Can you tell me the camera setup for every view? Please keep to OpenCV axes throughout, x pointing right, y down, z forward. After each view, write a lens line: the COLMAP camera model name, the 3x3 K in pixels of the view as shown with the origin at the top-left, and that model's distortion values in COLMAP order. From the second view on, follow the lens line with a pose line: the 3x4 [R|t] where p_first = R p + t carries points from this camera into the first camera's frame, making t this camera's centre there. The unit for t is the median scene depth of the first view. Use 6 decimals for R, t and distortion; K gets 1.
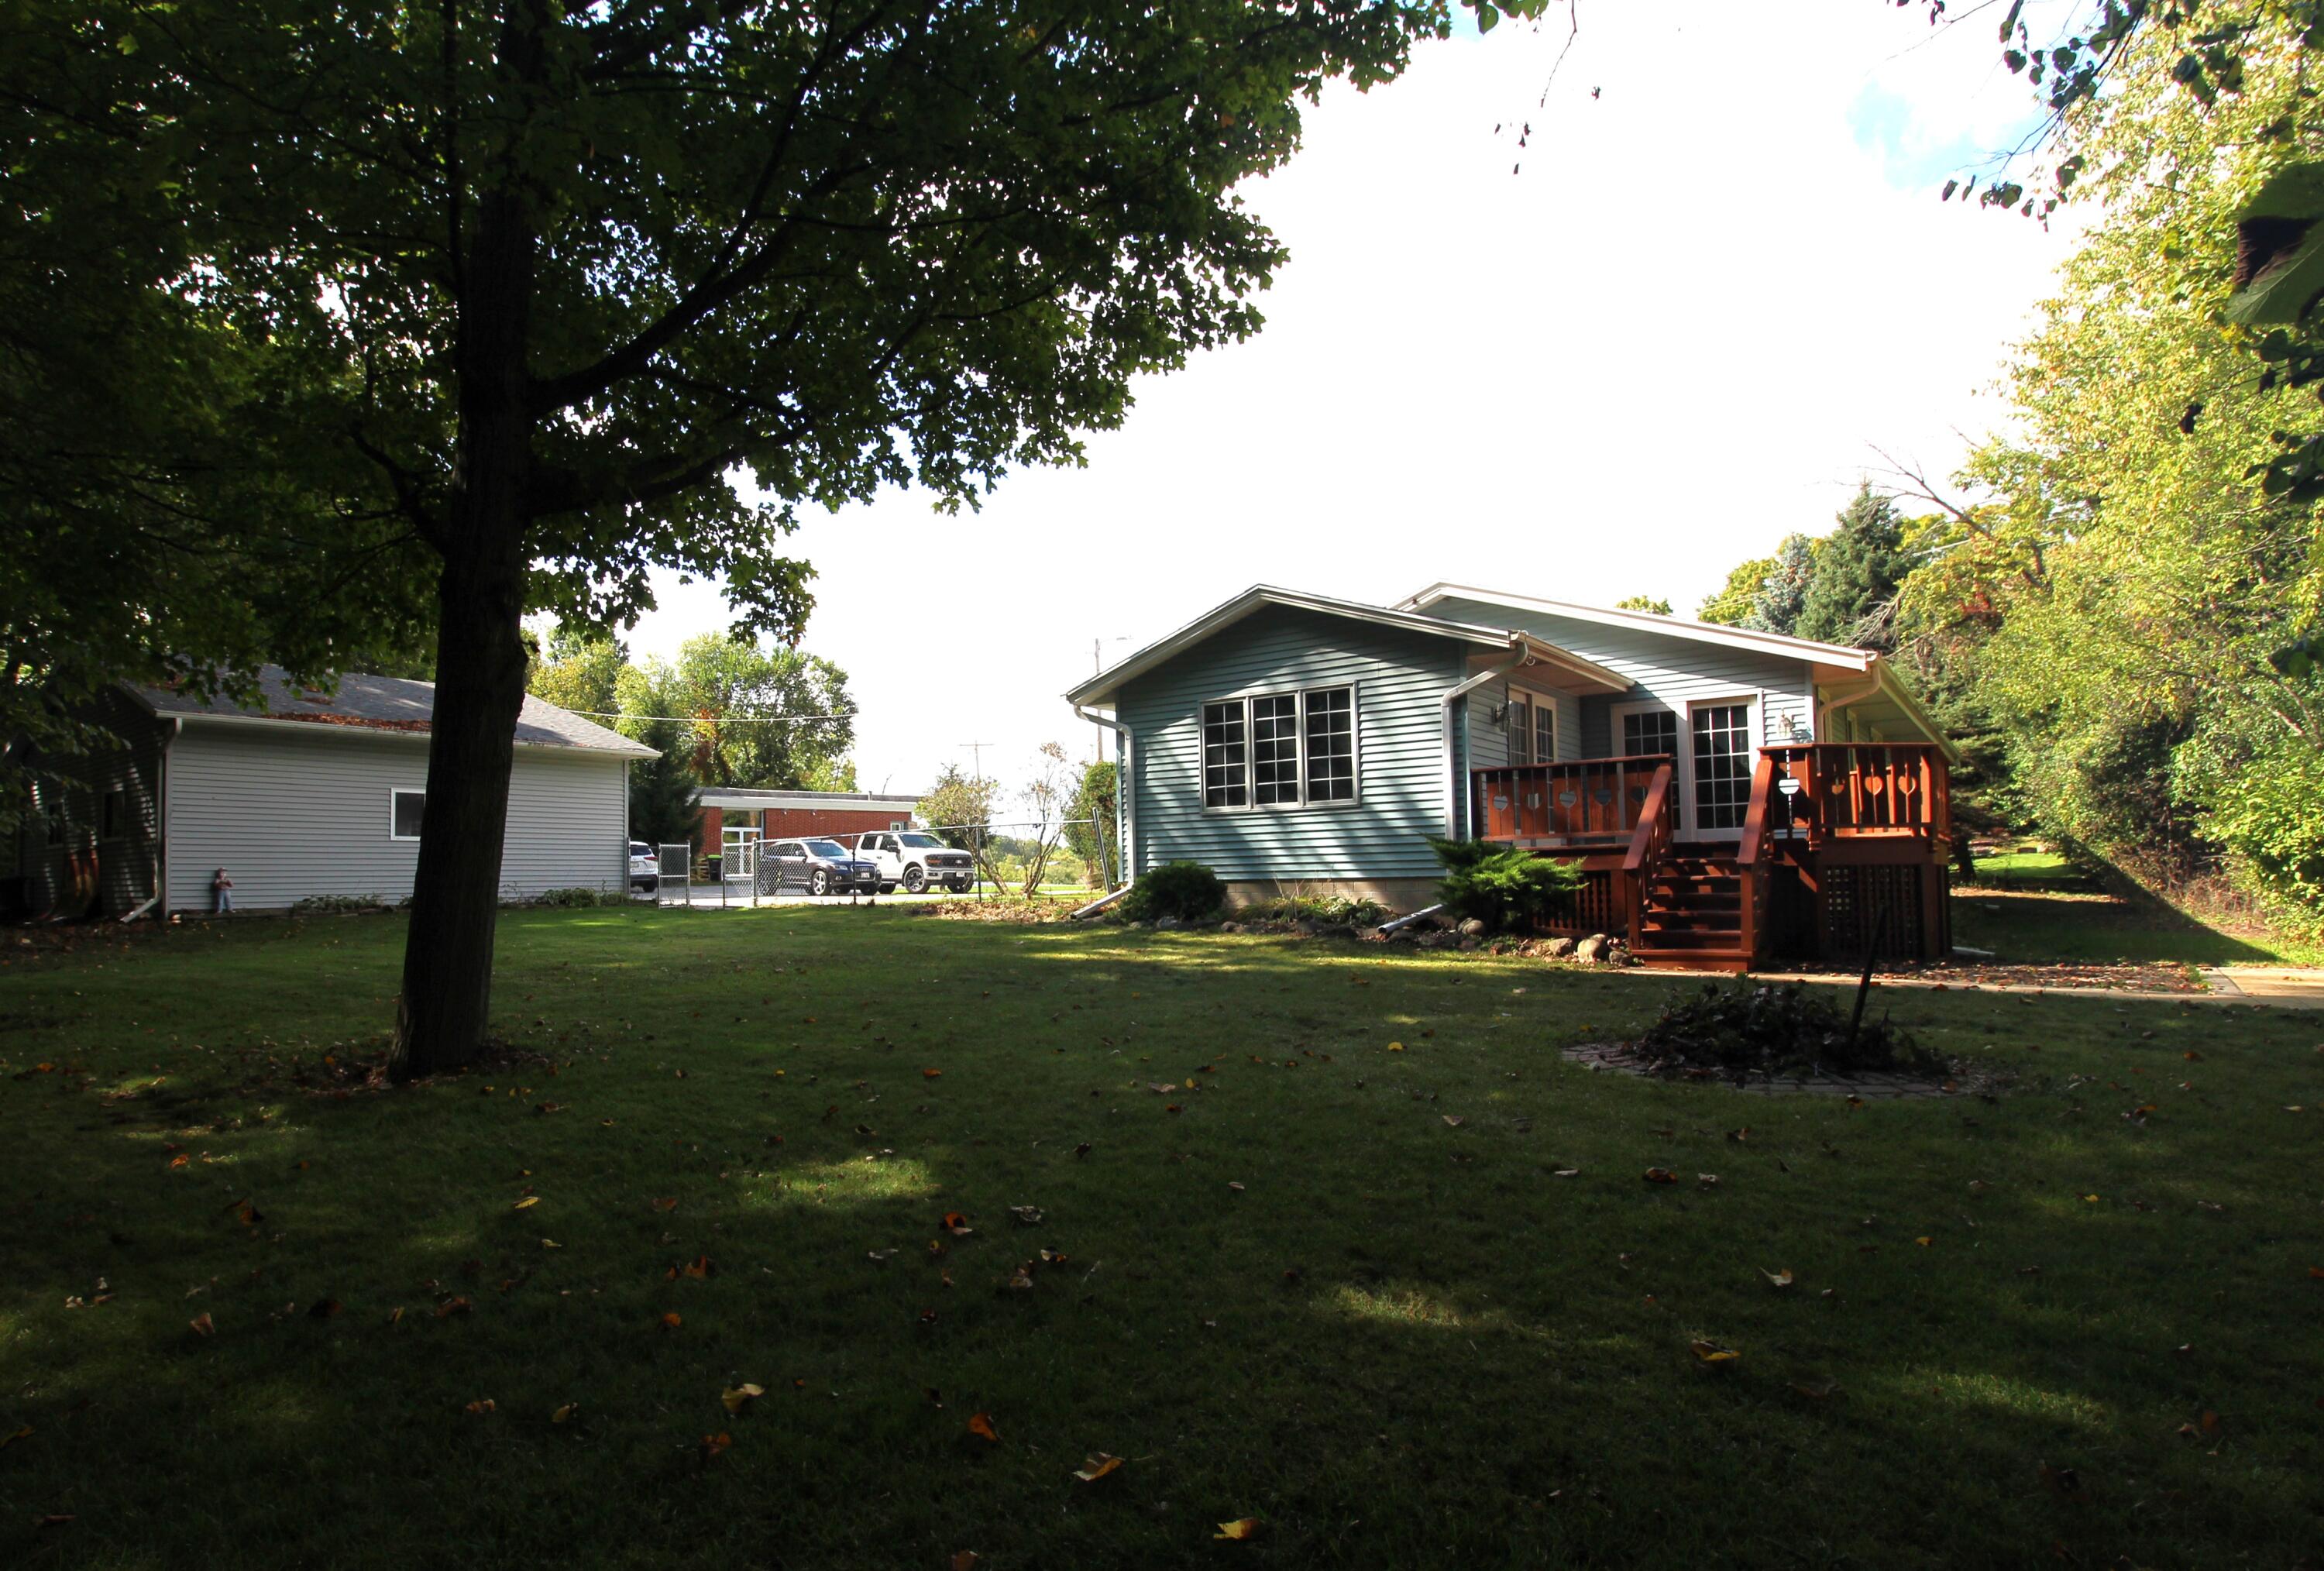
lens RADIAL K [[1158.9, 0, 1160.1], [0, 1158.9, 787.4], [0, 0, 1]] dist [-0.002351, -0.000402]
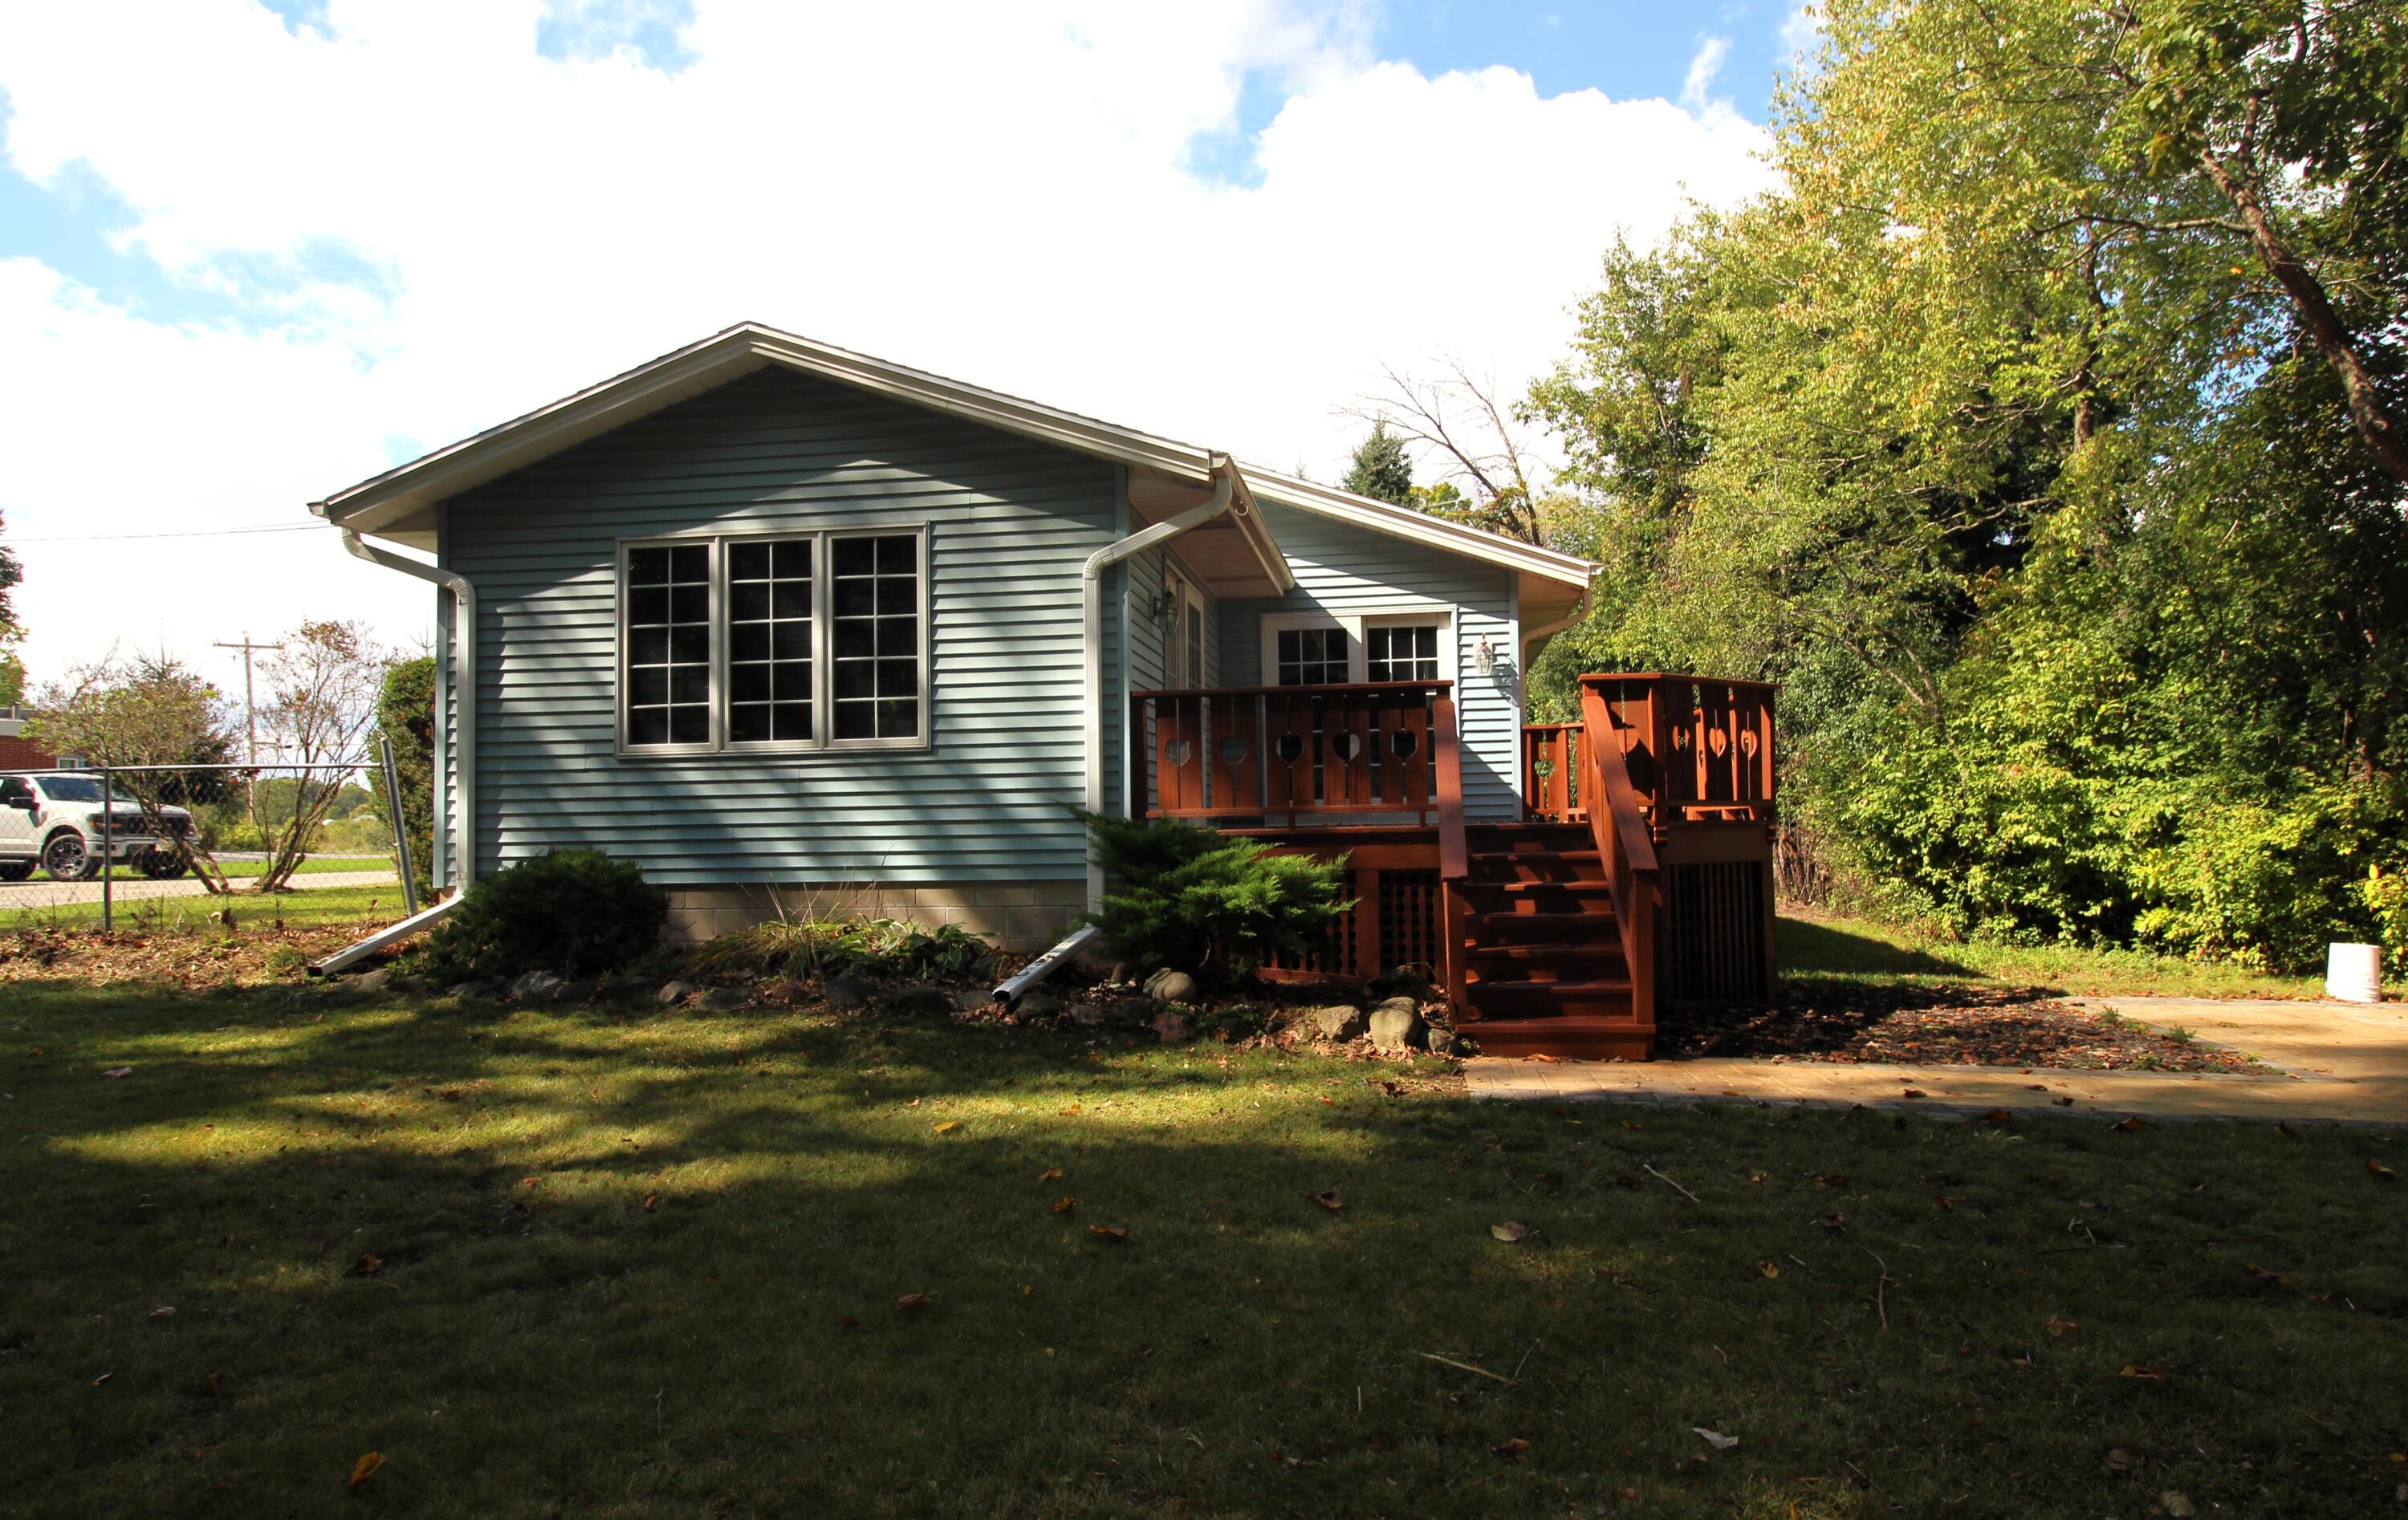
lens RADIAL K [[1445.2, 0, 1205.9], [0, 1445.2, 759.0], [0, 0, 1]] dist [-0.004155, -0.003339]
pose [[0.908013, 0.027238, 0.418055, 0.005115], [-0.035431, 0.999302, 0.011847, 0.007028], [-0.417440, -0.025569, 0.908345, 0.318279]]
